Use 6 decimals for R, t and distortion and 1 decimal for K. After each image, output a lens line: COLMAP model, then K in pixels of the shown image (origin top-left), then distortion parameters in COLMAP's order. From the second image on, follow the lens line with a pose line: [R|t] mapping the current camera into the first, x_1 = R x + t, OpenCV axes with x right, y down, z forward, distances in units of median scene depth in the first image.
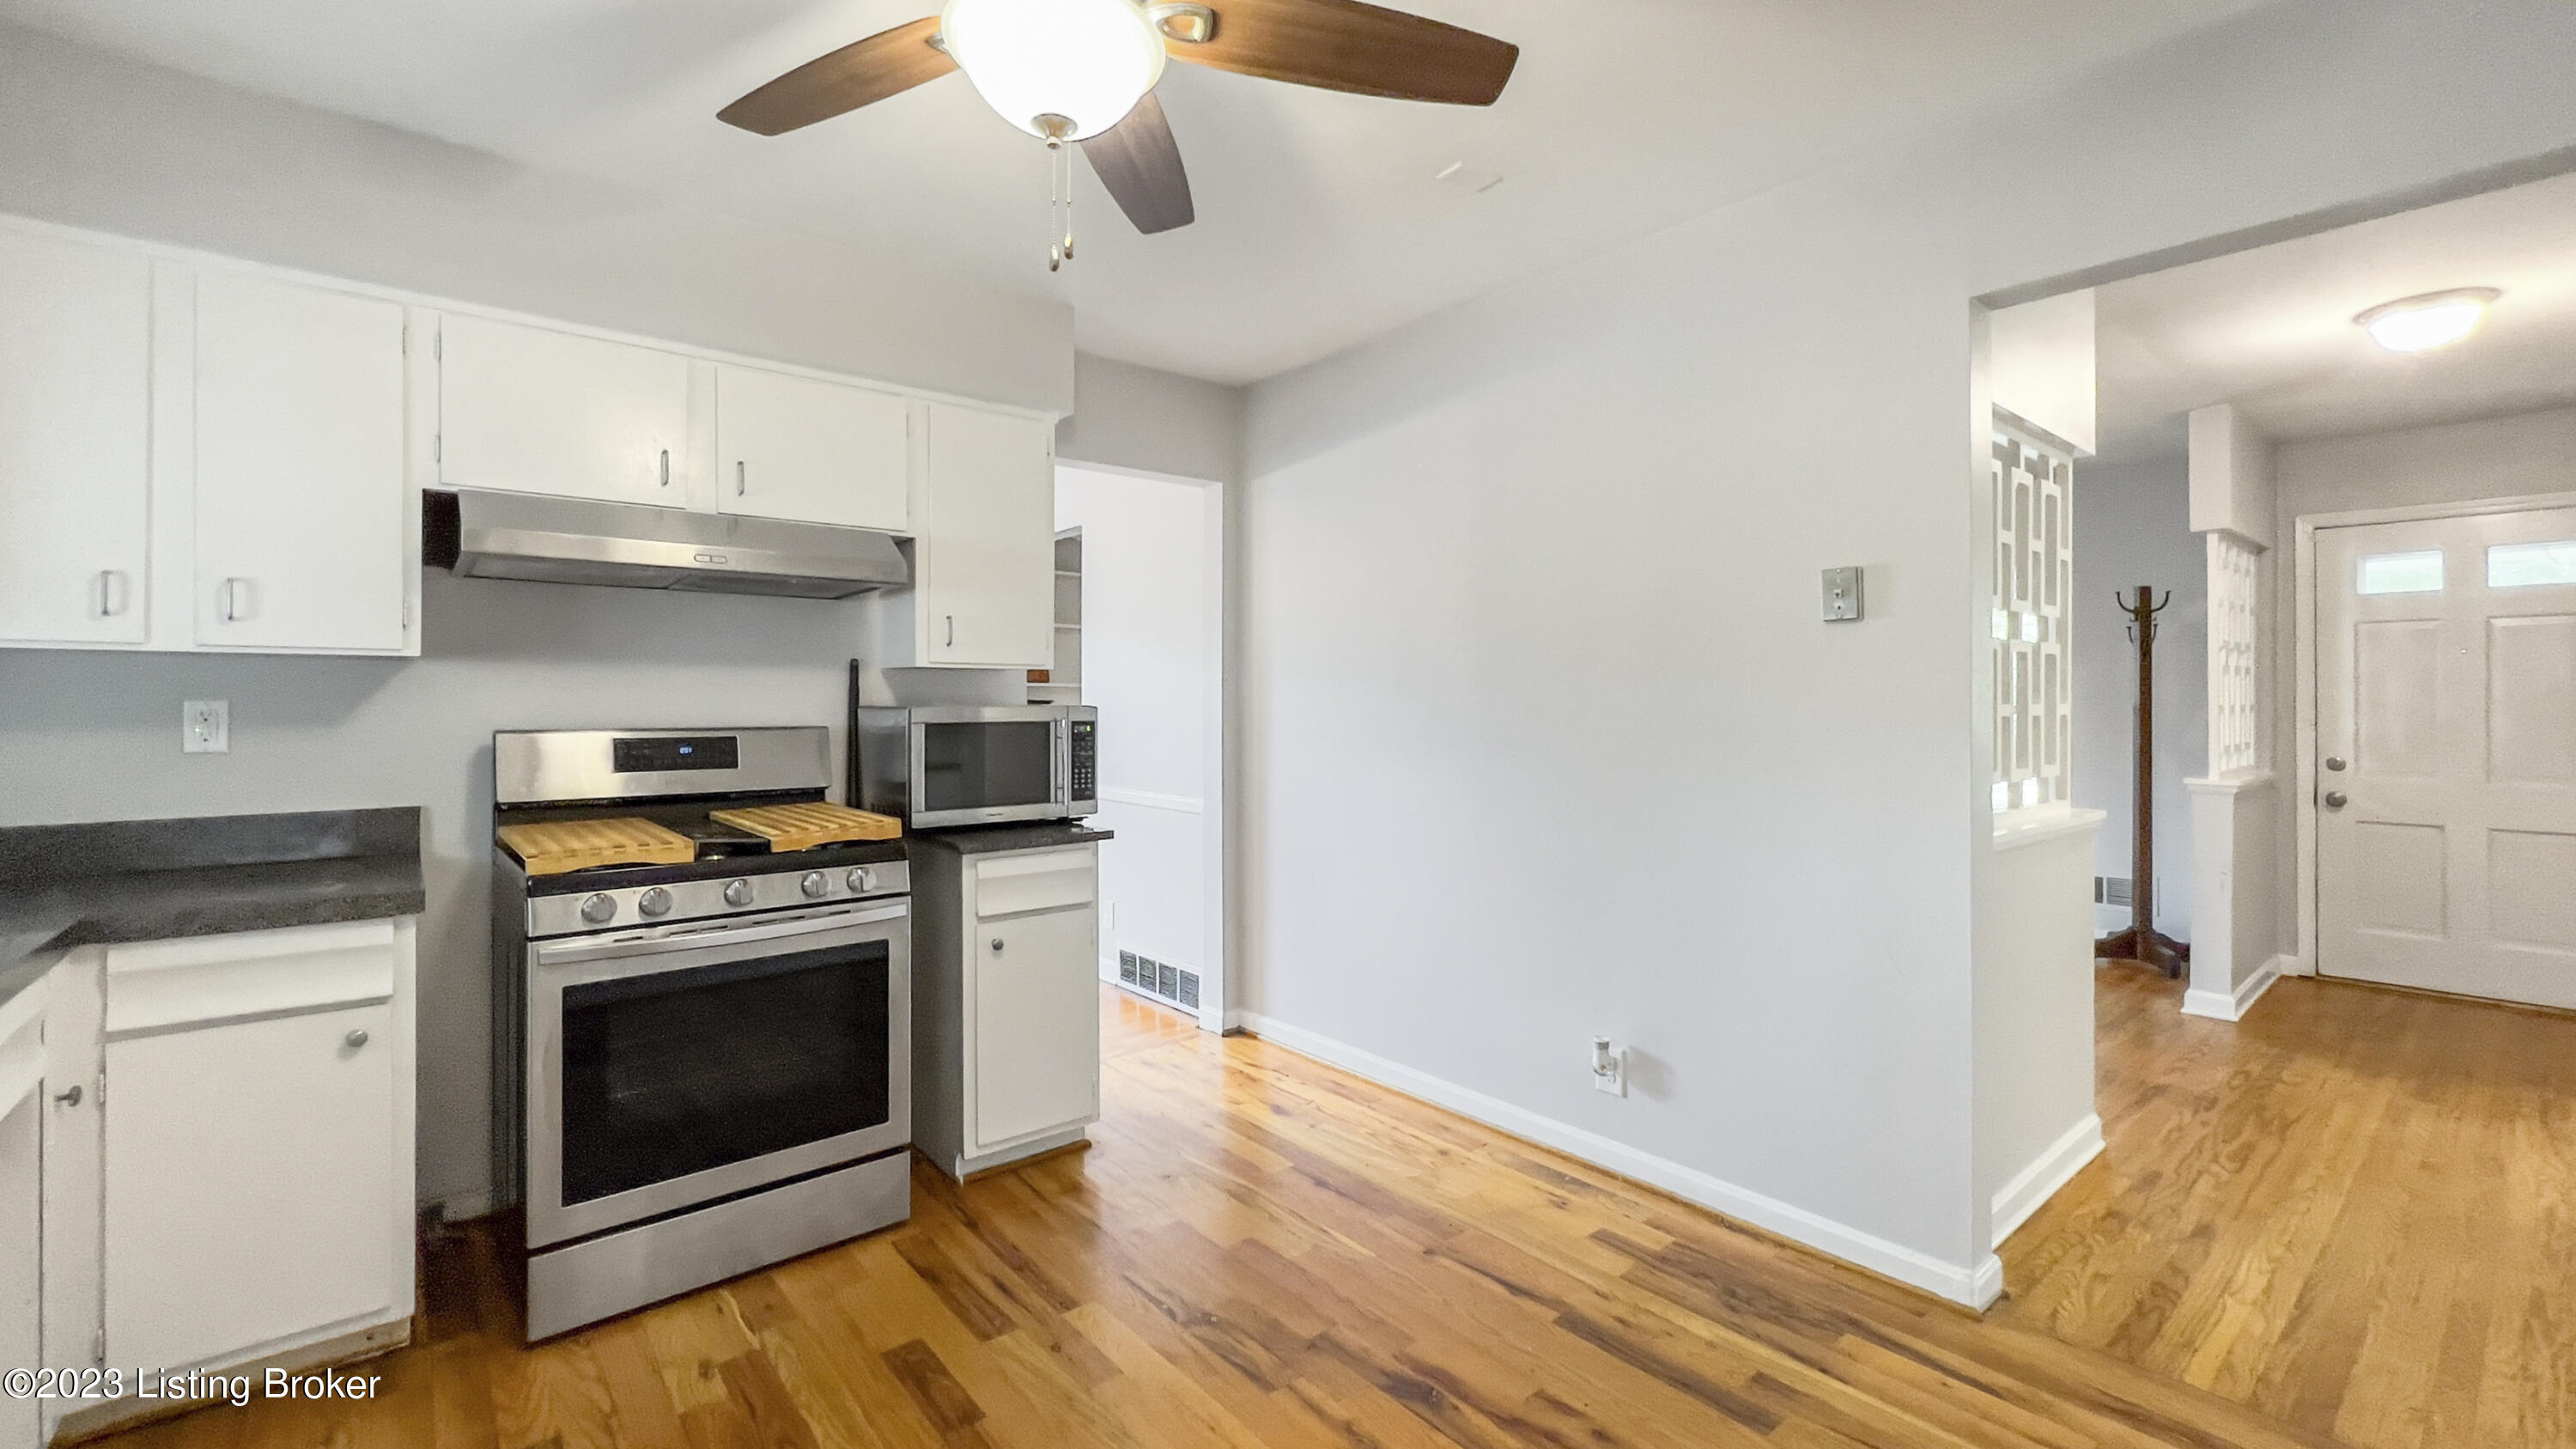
lens RADIAL K [[1058.8, 0, 1259.4], [0, 1058.8, 704.3], [0, 0, 1]] dist [0.000180, 0.000132]
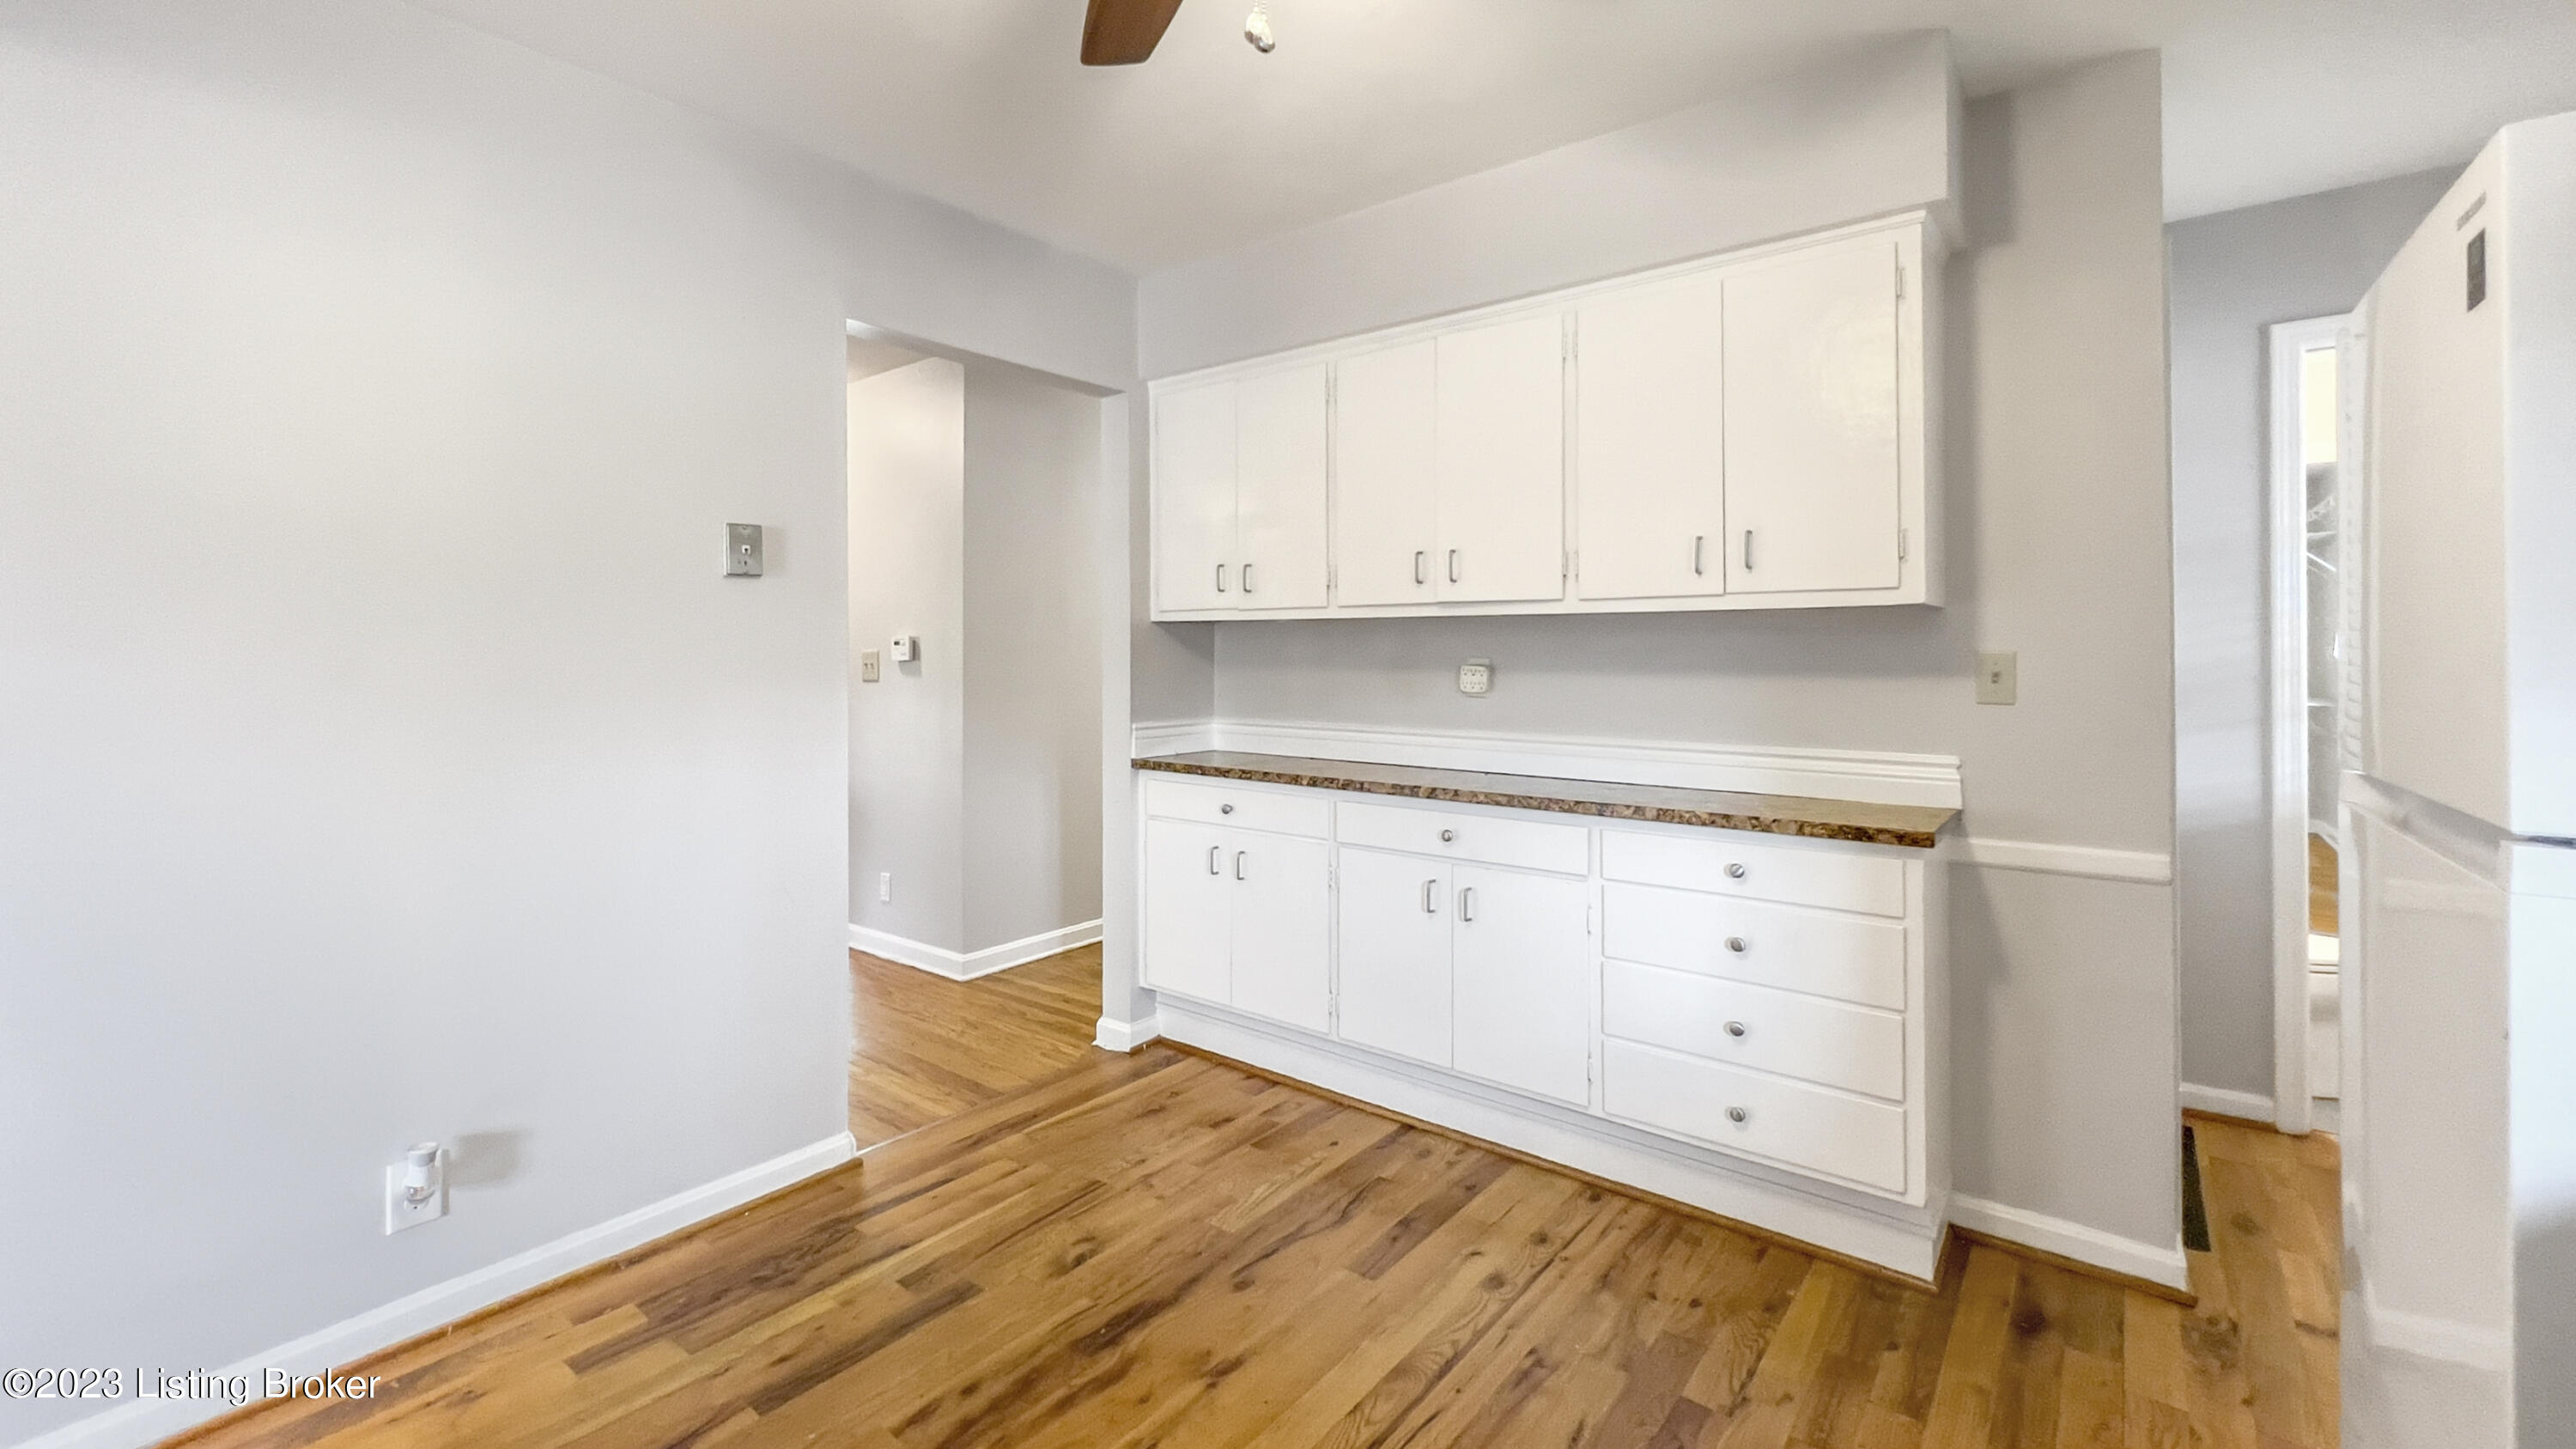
lens RADIAL K [[1058.1, 0, 1279.4], [0, 1058.1, 641.8], [0, 0, 1]] dist [0.009634, 0.000083]
pose [[-0.203402, 0.009714, 0.979047, -0.608511], [0.008036, 0.999934, -0.008252, -0.002394], [-0.979062, 0.006189, -0.203466, 0.768194]]
